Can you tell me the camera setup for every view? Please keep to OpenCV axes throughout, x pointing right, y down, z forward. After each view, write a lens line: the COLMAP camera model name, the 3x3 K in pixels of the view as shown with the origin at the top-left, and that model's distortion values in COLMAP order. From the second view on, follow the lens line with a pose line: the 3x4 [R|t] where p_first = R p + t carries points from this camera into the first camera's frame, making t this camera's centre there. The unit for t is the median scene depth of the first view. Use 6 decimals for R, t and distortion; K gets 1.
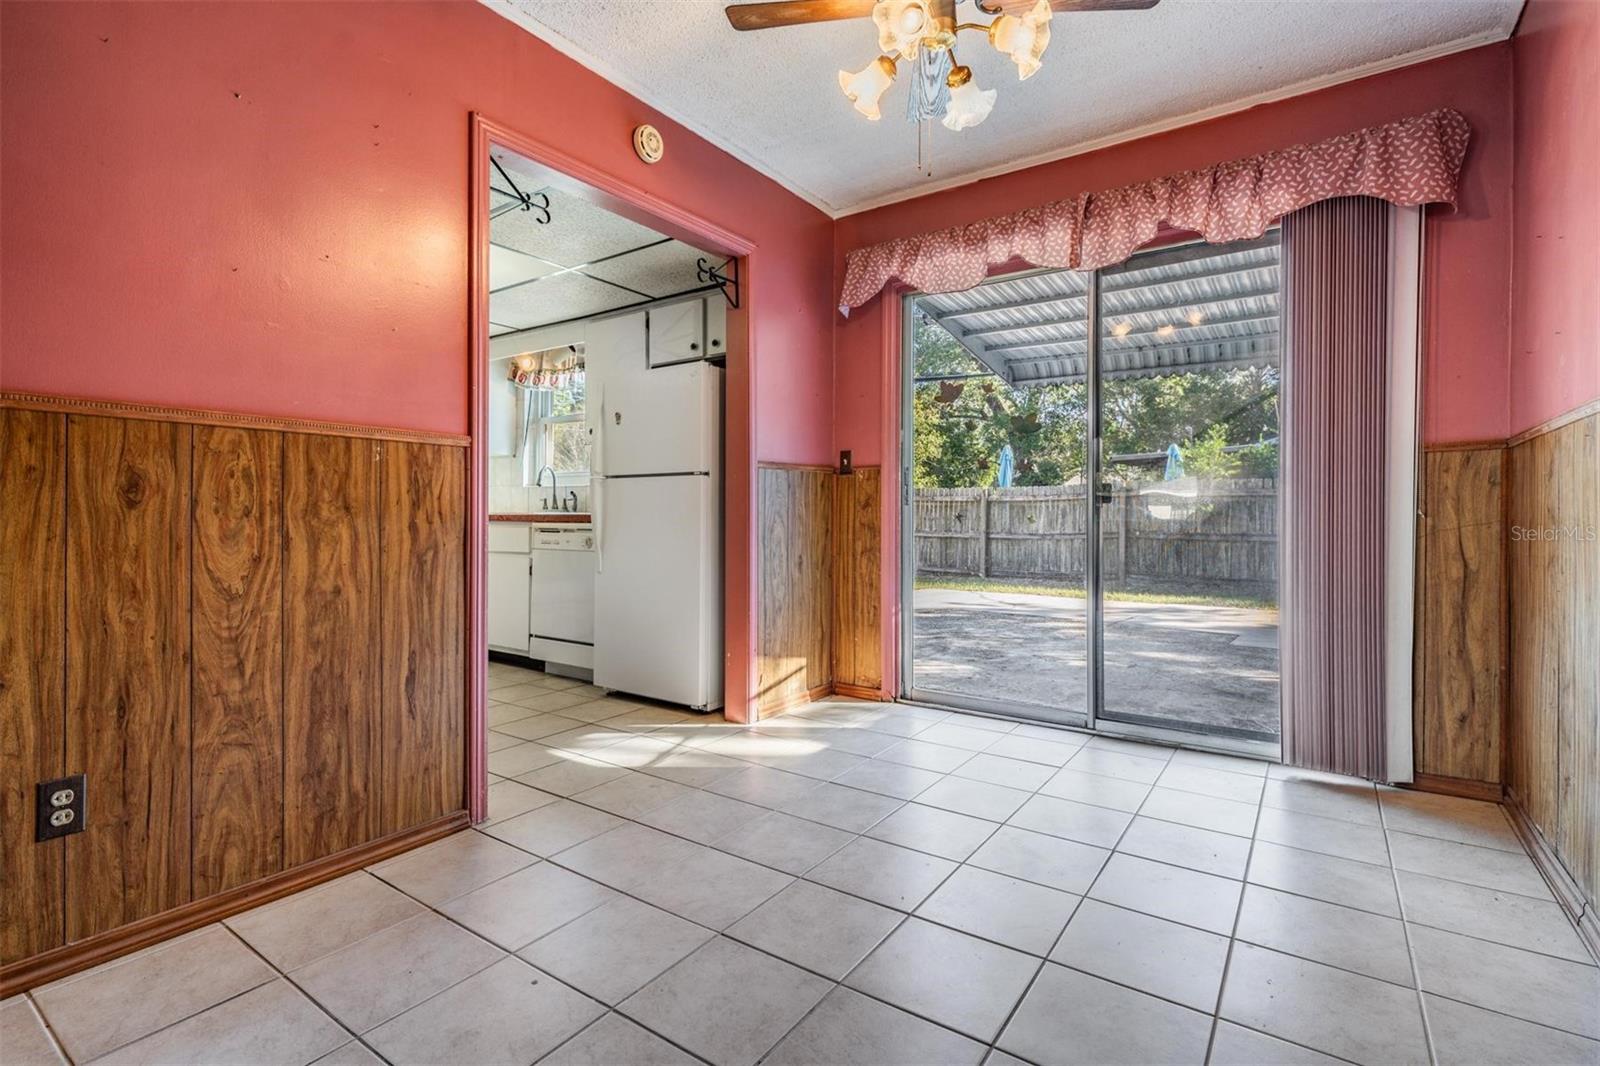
lens RADIAL K [[741.6, 0, 794.4], [0, 741.6, 518.0], [0, 0, 1]] dist [0.000884, 0.000031]
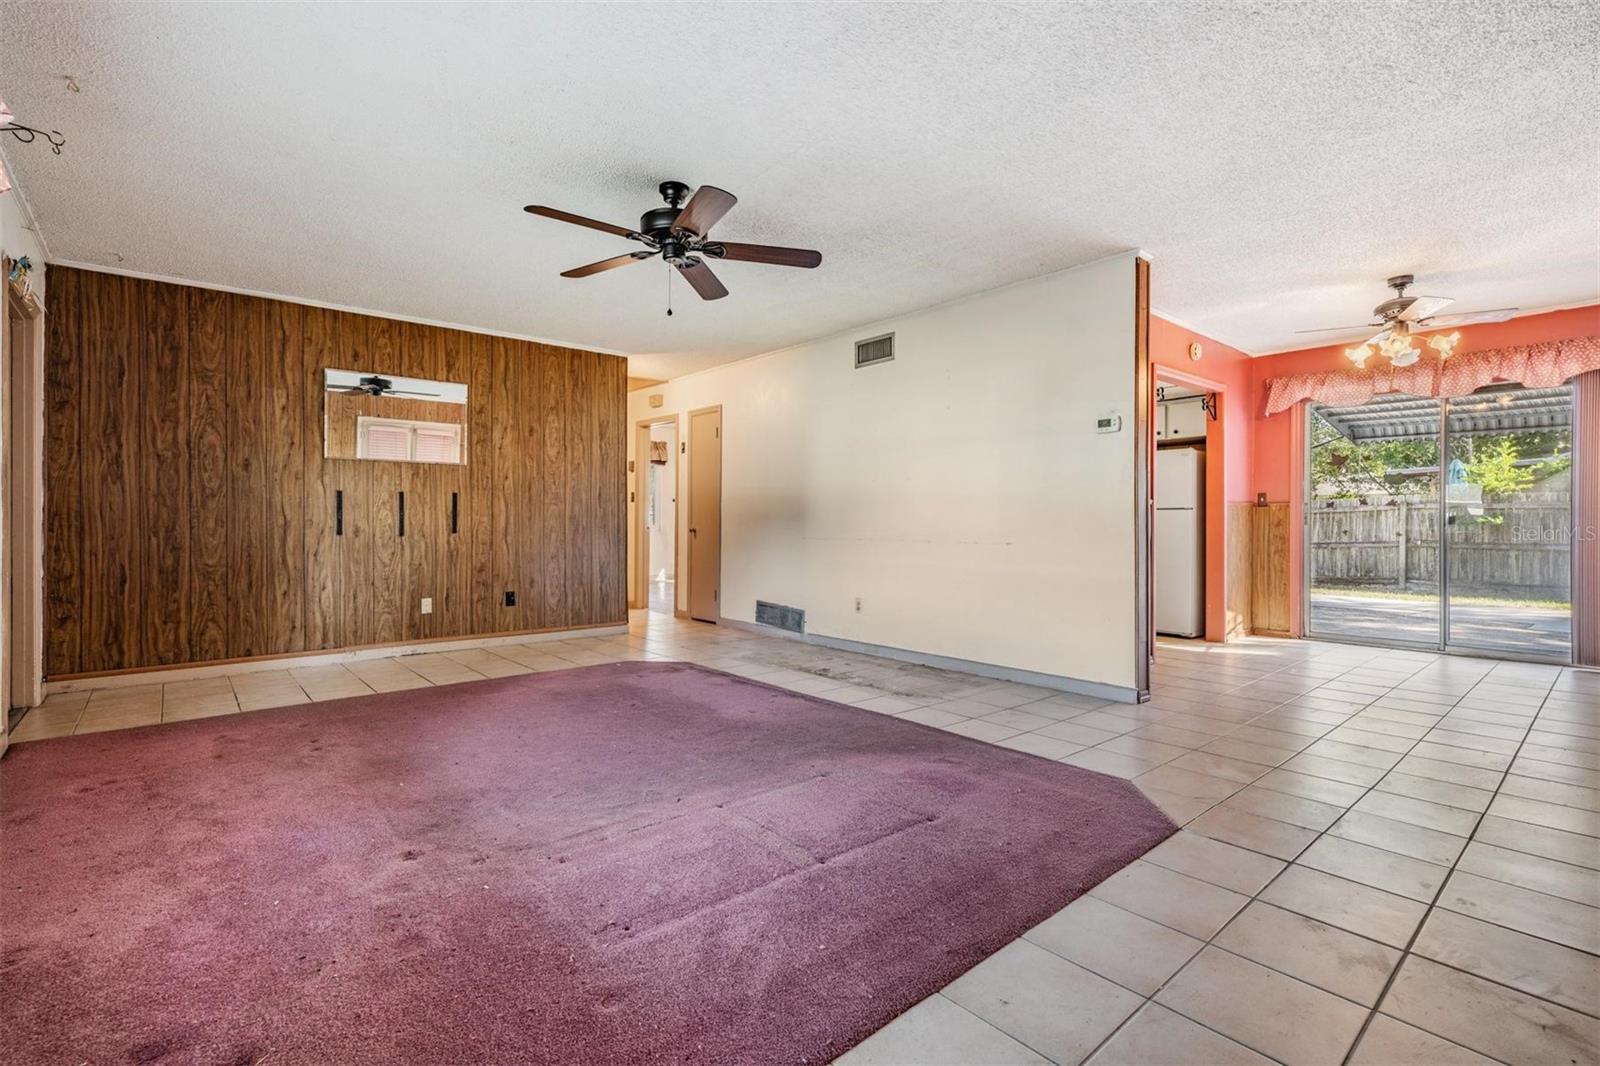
lens RADIAL K [[729.2, 0, 803.2], [0, 729.2, 529.6], [0, 0, 1]] dist [0.004217, -0.000027]
pose [[0.972347, -0.000226, -0.233539, -0.777534], [0.001283, 0.999990, 0.004371, -0.020239], [0.233536, -0.004549, 0.972338, -1.217251]]
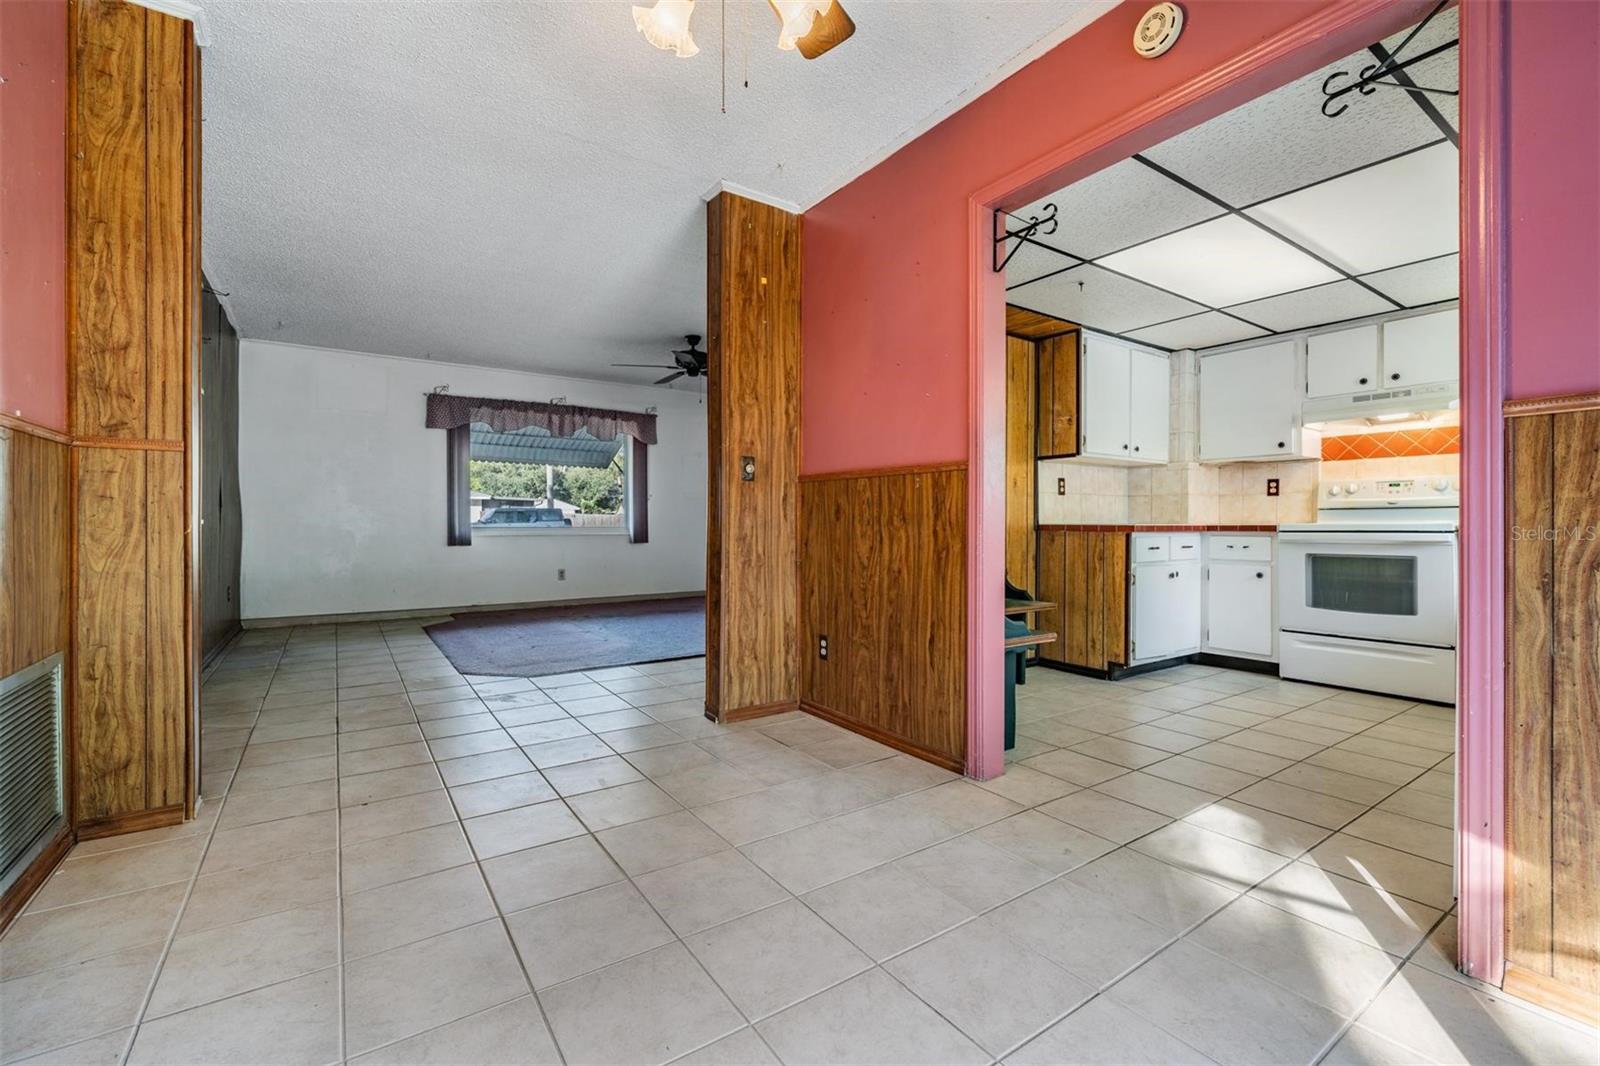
lens RADIAL K [[678.8, 0, 795.3], [0, 678.8, 523.8], [0, 0, 1]] dist [0.000432, -0.000070]
pose [[-0.352797, 0.001099, -0.935699, 0.577813], [-0.004152, 0.999988, 0.002739, -0.005219], [0.935691, 0.004851, -0.352788, 0.904232]]
